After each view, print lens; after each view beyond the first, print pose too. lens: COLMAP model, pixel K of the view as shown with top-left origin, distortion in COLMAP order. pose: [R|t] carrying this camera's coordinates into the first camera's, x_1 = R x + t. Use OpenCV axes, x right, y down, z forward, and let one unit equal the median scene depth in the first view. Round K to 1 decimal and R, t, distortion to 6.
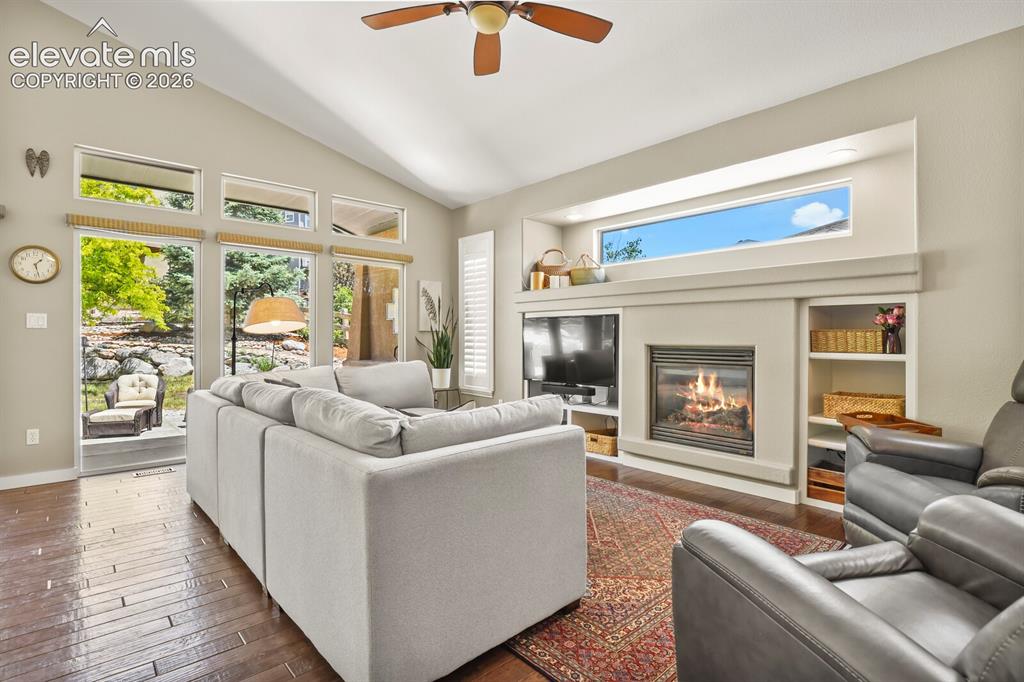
lens RADIAL K [[498.1, 0, 517.6], [0, 498.1, 337.3], [0, 0, 1]] dist [-0.001668, -0.000672]
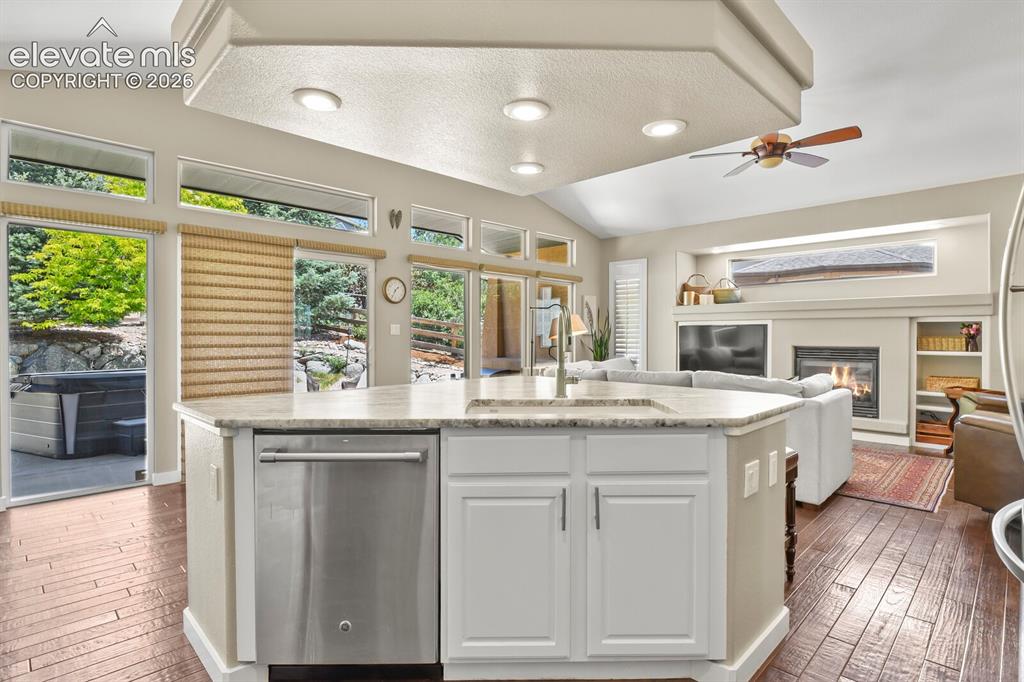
lens RADIAL K [[511.1, 0, 524.2], [0, 511.1, 339.2], [0, 0, 1]] dist [0.012806, -0.018470]
pose [[0.998207, 0.000869, 0.059844, -0.658726], [-0.001228, 0.999981, 0.005961, -0.013464], [-0.059837, -0.006023, 0.998190, -0.478974]]
